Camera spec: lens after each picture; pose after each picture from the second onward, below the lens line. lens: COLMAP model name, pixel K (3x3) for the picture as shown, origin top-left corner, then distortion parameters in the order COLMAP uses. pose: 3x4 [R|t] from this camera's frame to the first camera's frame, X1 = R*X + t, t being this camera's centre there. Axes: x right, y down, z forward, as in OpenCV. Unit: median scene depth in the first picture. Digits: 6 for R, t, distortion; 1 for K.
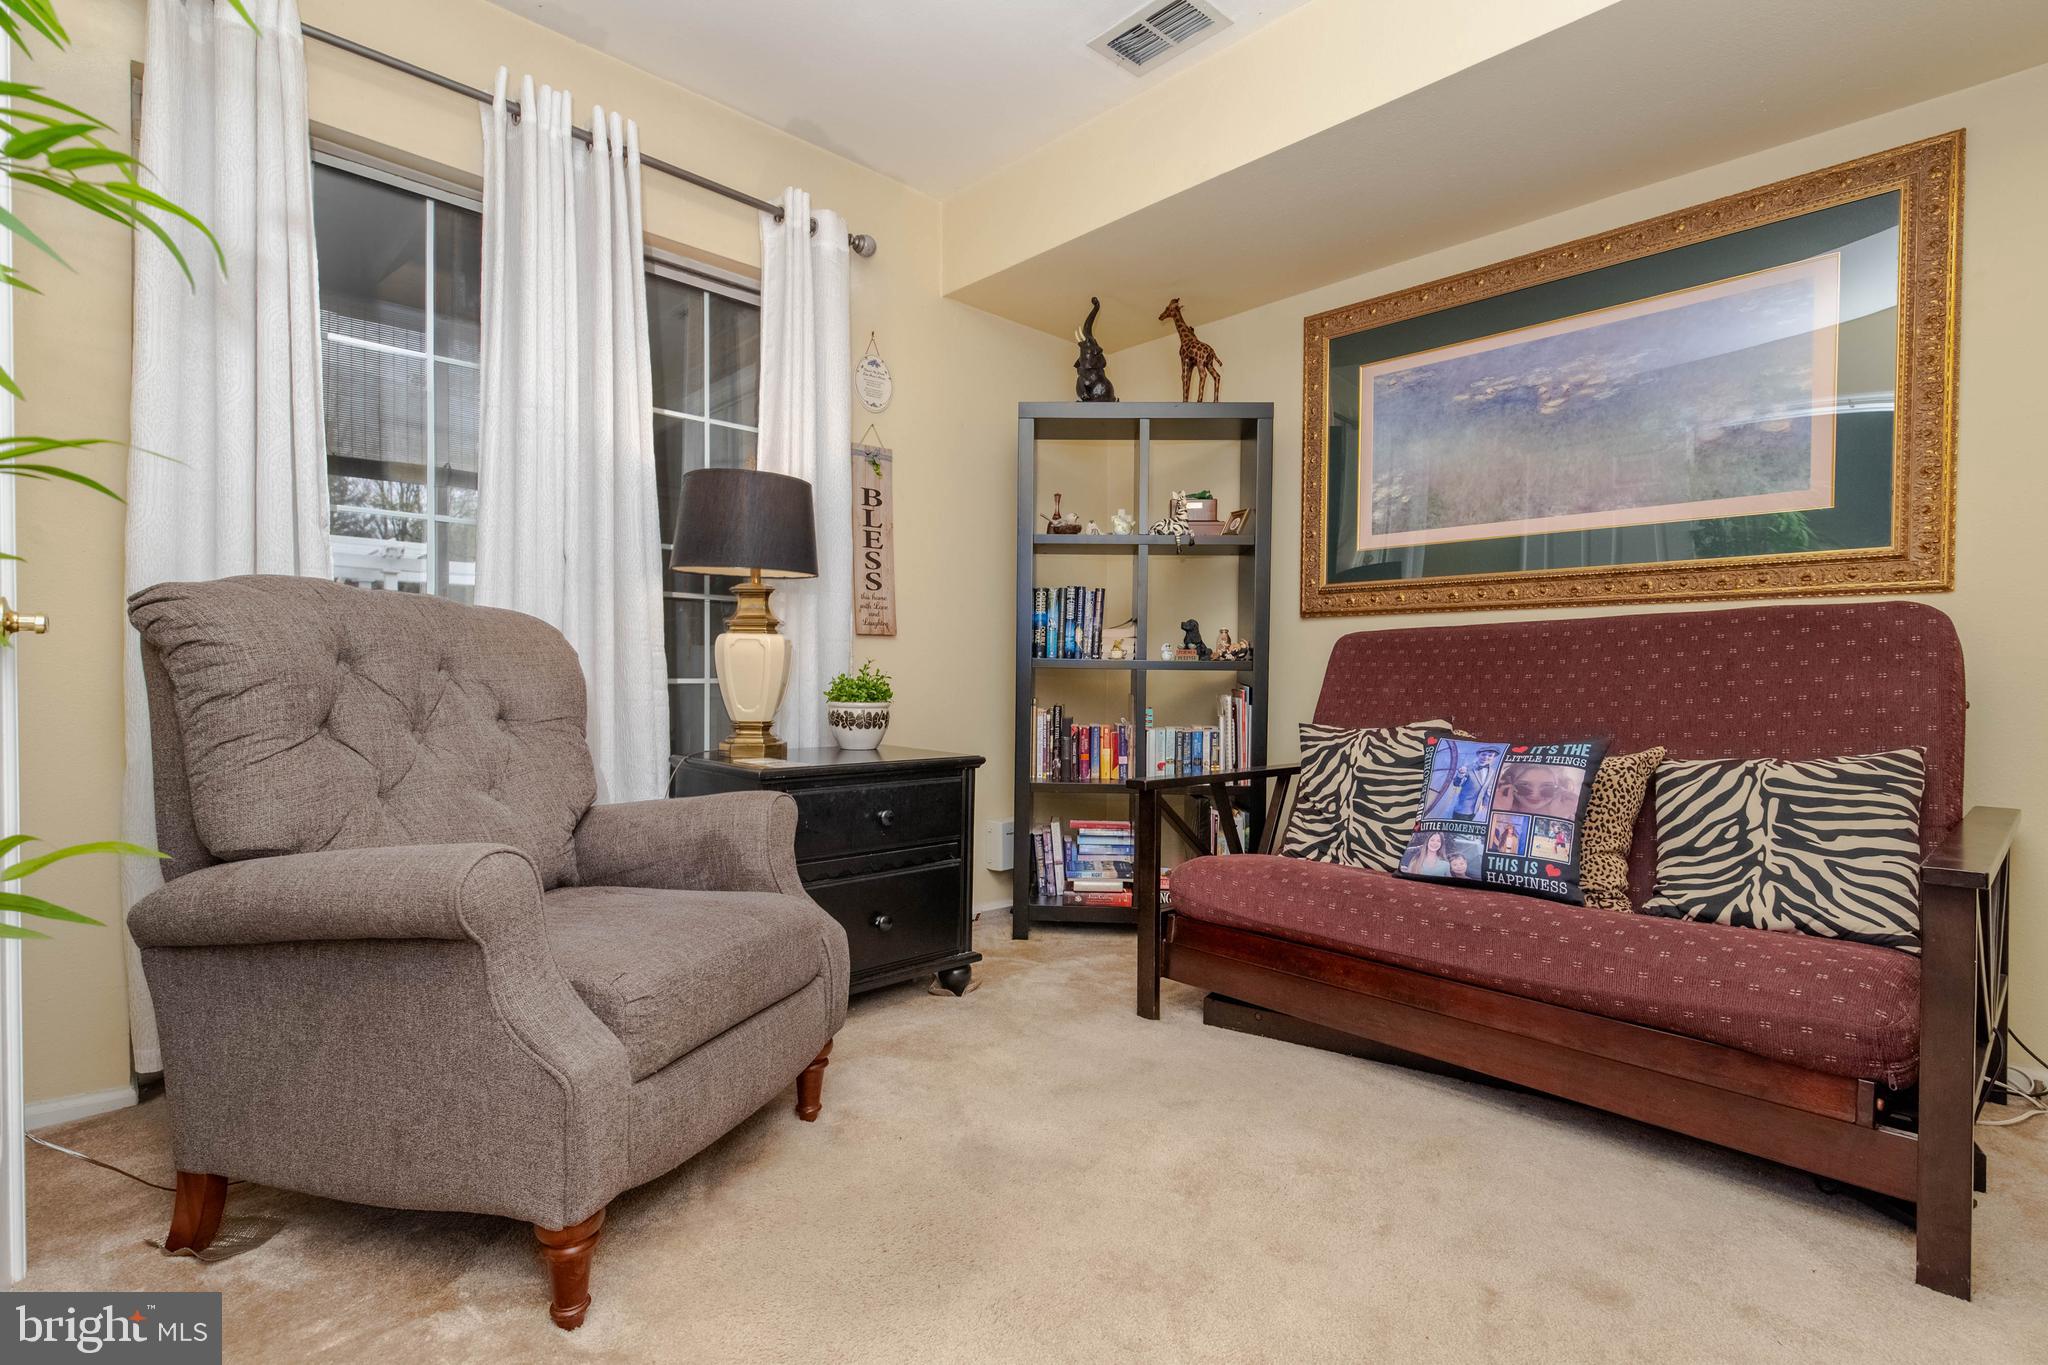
lens RADIAL K [[976.0, 0, 1043.5], [0, 976.0, 687.6], [0, 0, 1]] dist [0.028666, -0.005792]
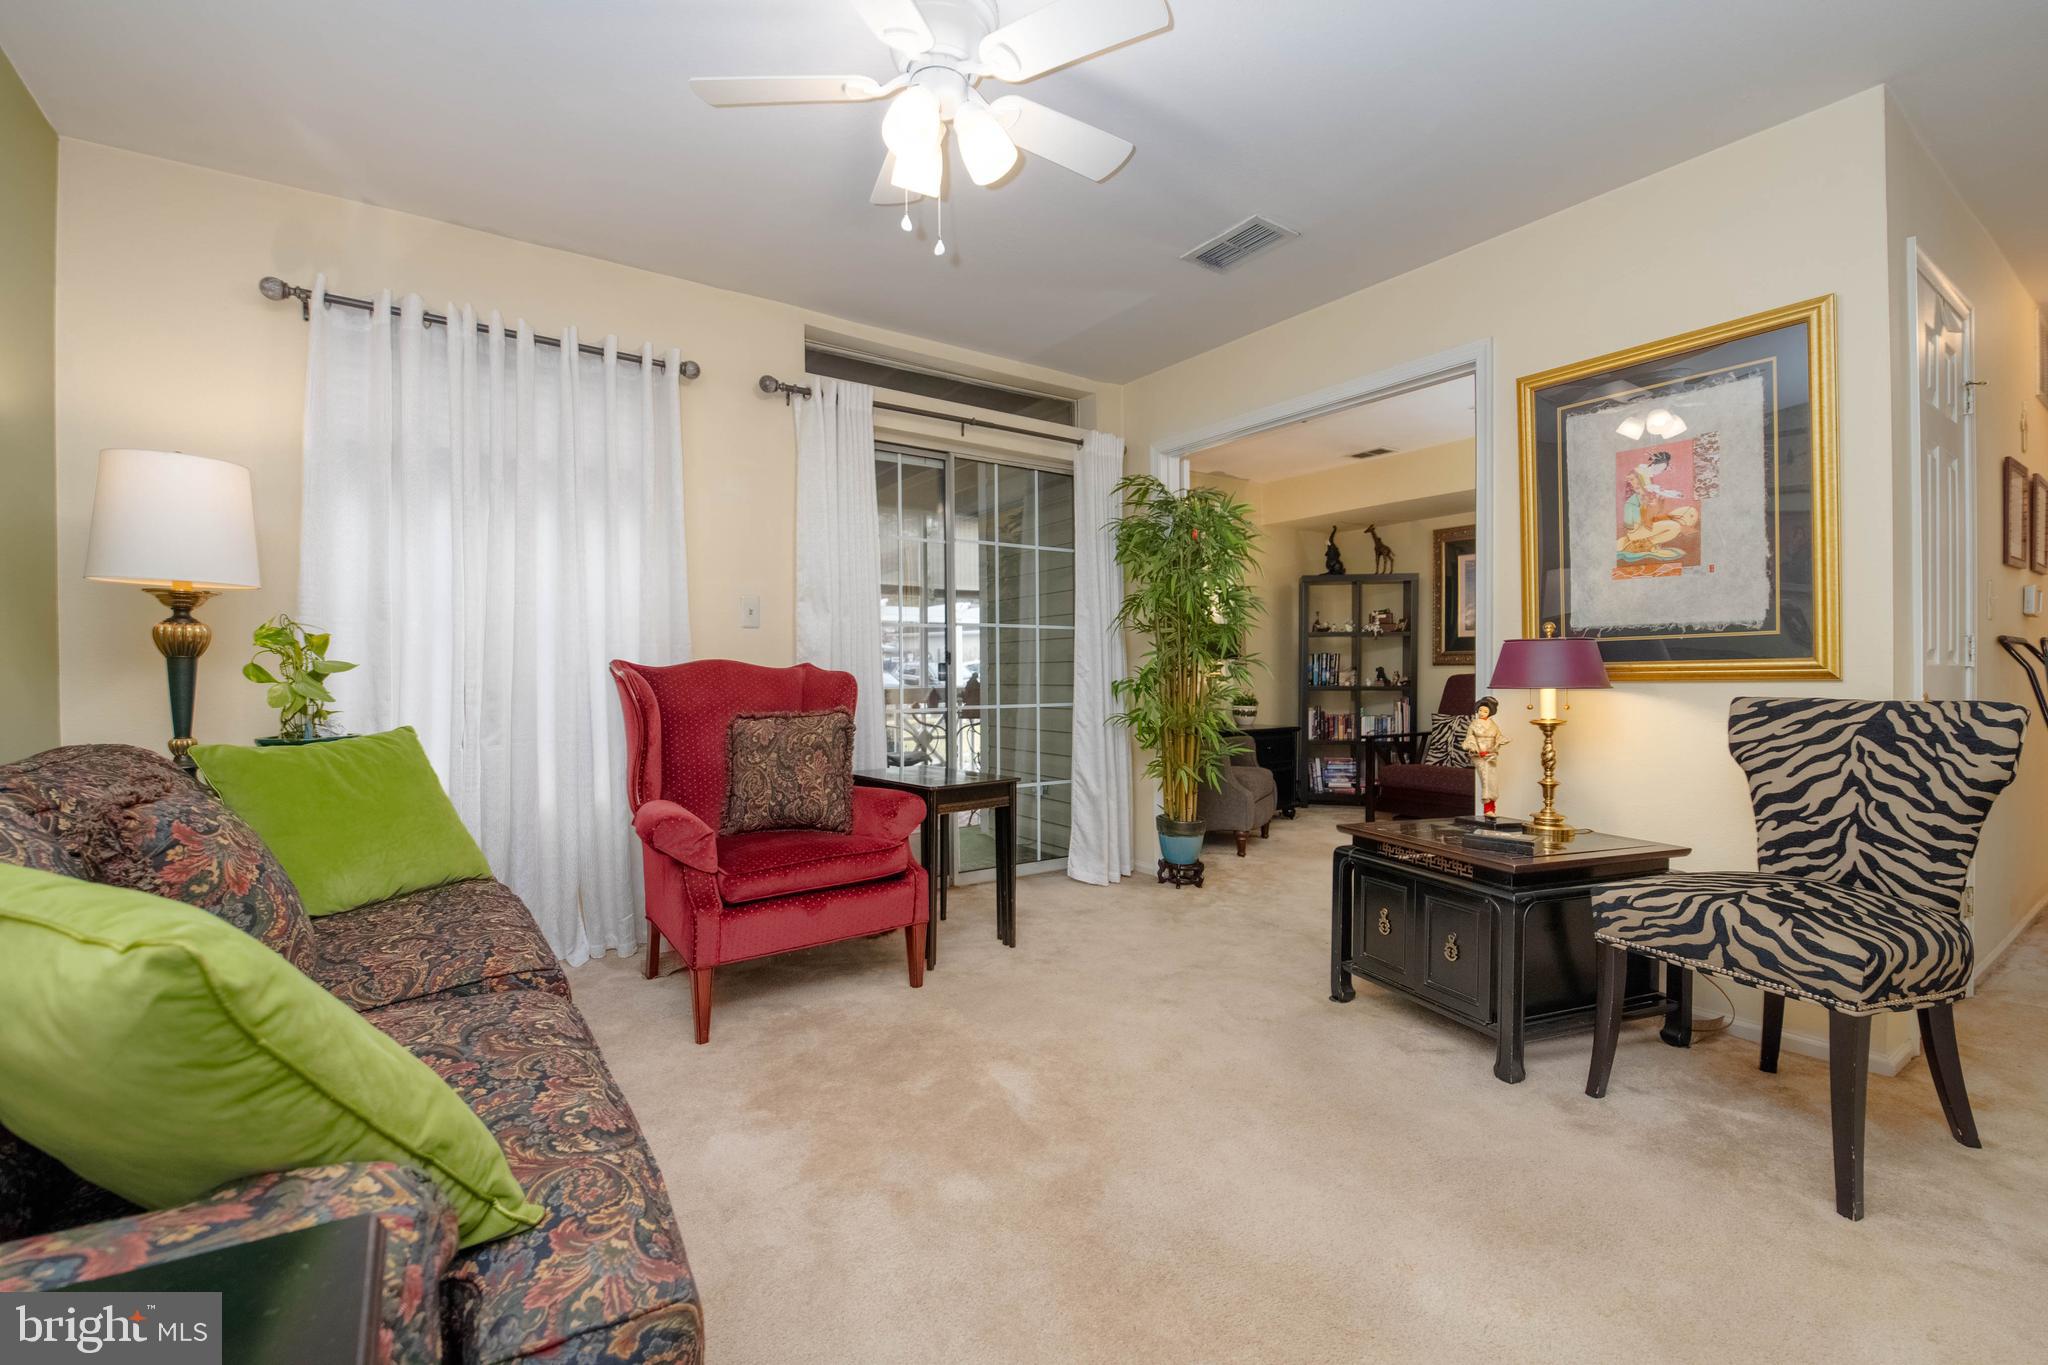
lens RADIAL K [[870.8, 0, 1049.2], [0, 870.8, 693.7], [0, 0, 1]] dist [-0.012448, -0.004775]
pose [[0.985102, -0.008289, -0.171769, -0.298600], [0.010267, 0.999891, 0.010633, -0.045234], [0.171662, -0.012238, 0.985080, -1.274465]]
